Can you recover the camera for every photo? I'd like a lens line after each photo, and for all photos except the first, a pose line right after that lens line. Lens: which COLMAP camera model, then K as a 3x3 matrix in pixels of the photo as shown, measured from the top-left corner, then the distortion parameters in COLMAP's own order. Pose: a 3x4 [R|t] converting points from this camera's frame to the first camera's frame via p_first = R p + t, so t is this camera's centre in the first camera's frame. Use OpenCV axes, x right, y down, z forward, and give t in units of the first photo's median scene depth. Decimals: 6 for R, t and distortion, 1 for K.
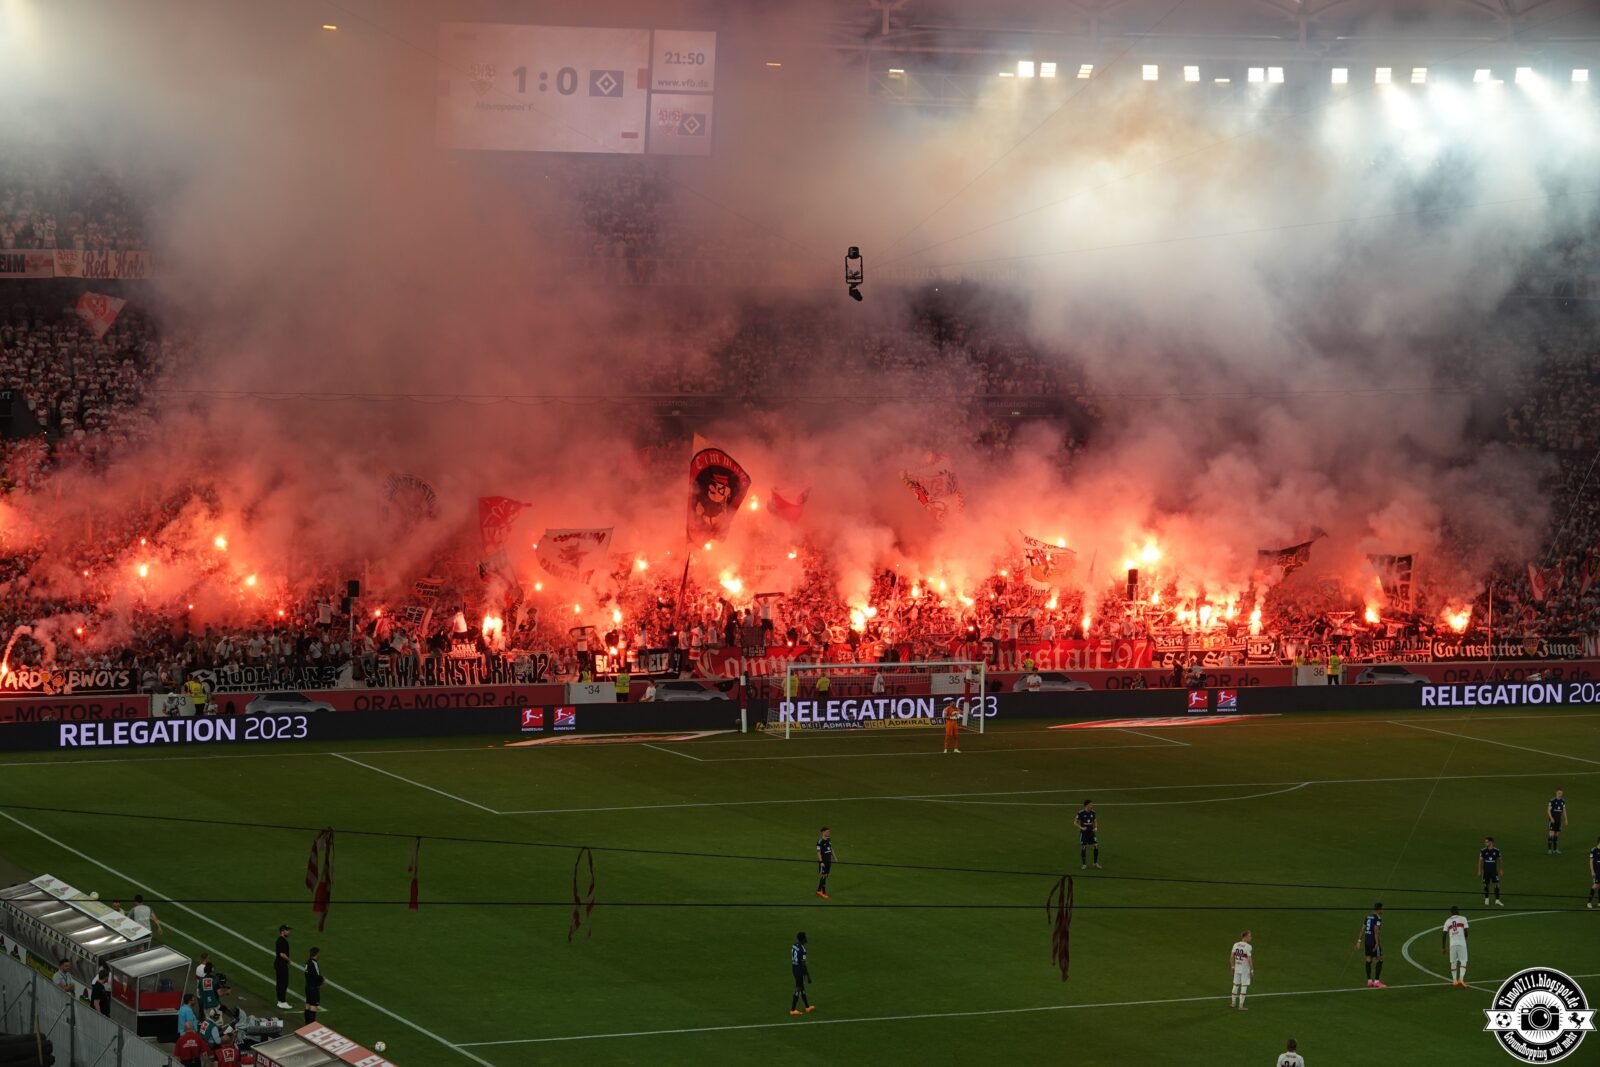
lens RADIAL K [[4534.9, 0, 833.3], [0, 4534.9, 533.8], [0, 0, 1]] dist [-0.025457, 0.773492]
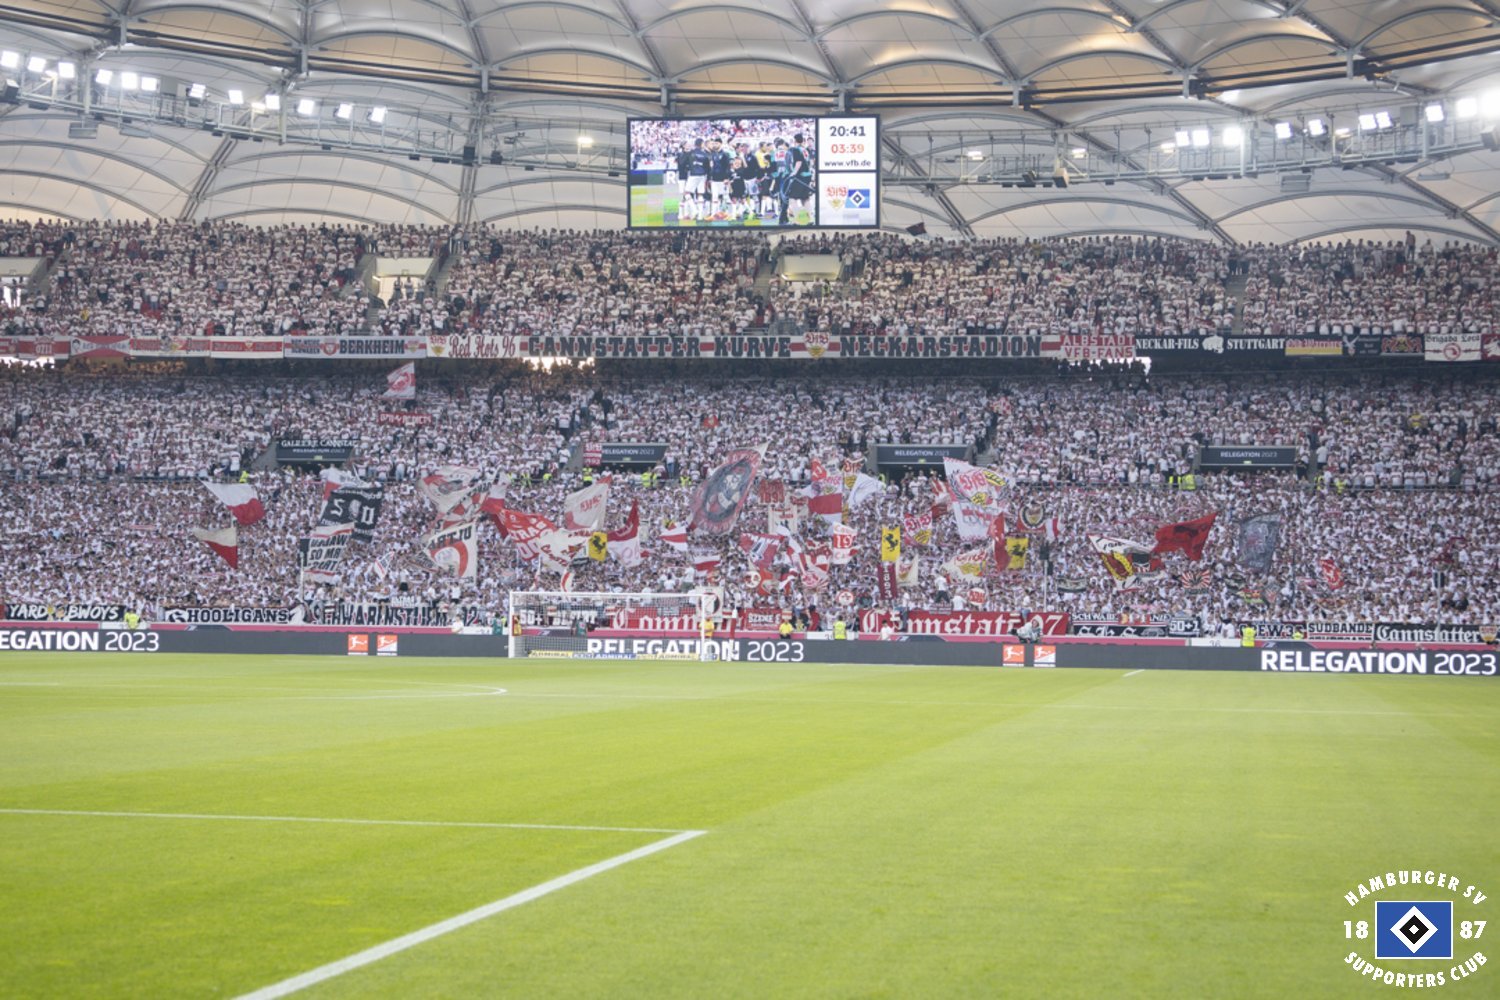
lens RADIAL K [[3030.5, 0, 766.8], [0, 3030.5, 500.8], [0, 0, 1]] dist [0.008244, -0.324266]
pose [[0.840537, -0.026062, -0.541127, 0.421129], [-0.034478, 0.994244, -0.101441, 0.076104], [0.540656, 0.103921, 0.834800, 0.396735]]
